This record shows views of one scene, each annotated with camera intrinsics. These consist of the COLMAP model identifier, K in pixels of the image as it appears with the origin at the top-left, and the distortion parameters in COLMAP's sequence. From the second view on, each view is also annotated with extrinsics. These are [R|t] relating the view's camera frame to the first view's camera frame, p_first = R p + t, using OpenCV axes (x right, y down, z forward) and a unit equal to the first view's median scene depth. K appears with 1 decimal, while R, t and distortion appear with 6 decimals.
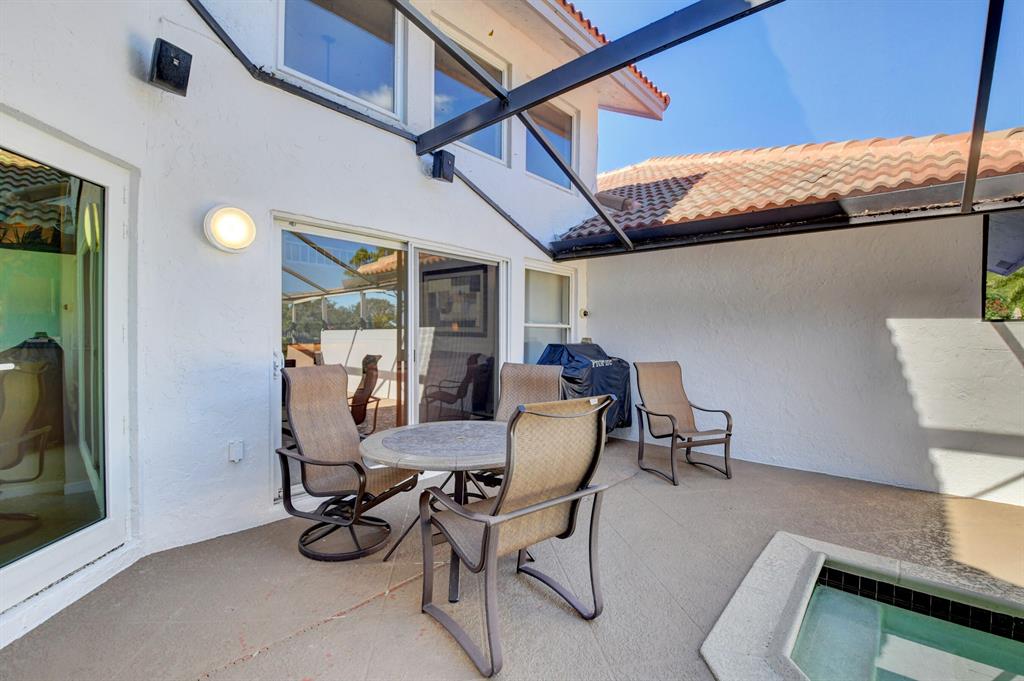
lens RADIAL K [[448.6, 0, 508.1], [0, 448.6, 340.2], [0, 0, 1]] dist [0.017988, -0.026943]
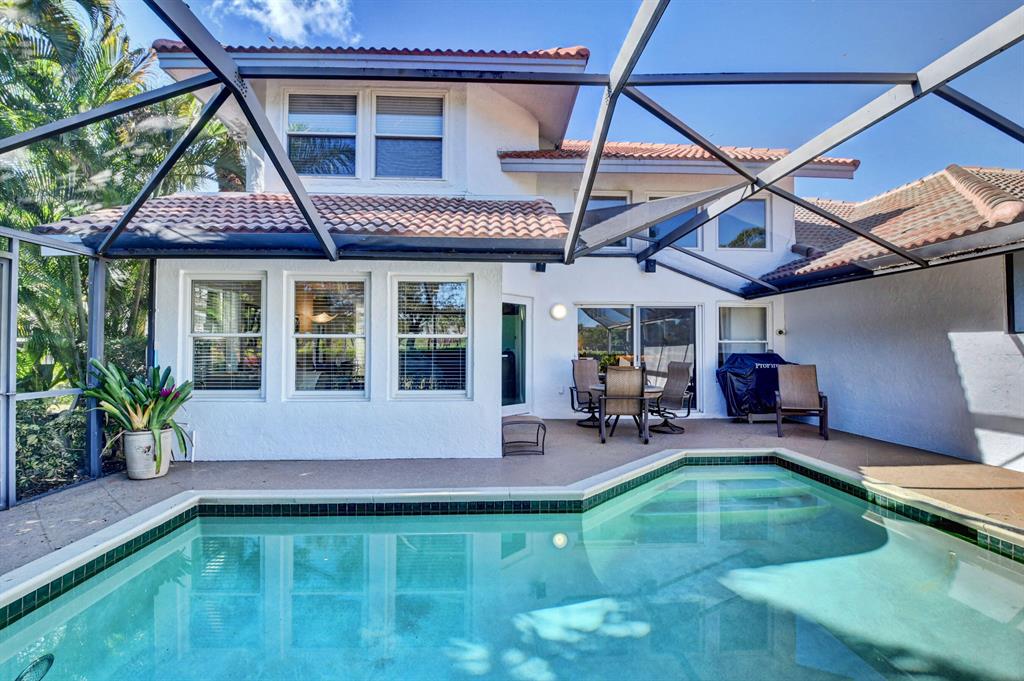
lens RADIAL K [[438.3, 0, 512.0], [0, 438.3, 340.5], [0, 0, 1]] dist [-0.010640, -0.011345]
pose [[0.718845, -0.023471, -0.694774, 0.785907], [-0.004536, 0.999250, -0.038449, 0.032778], [0.695156, 0.030790, 0.718199, -0.862478]]
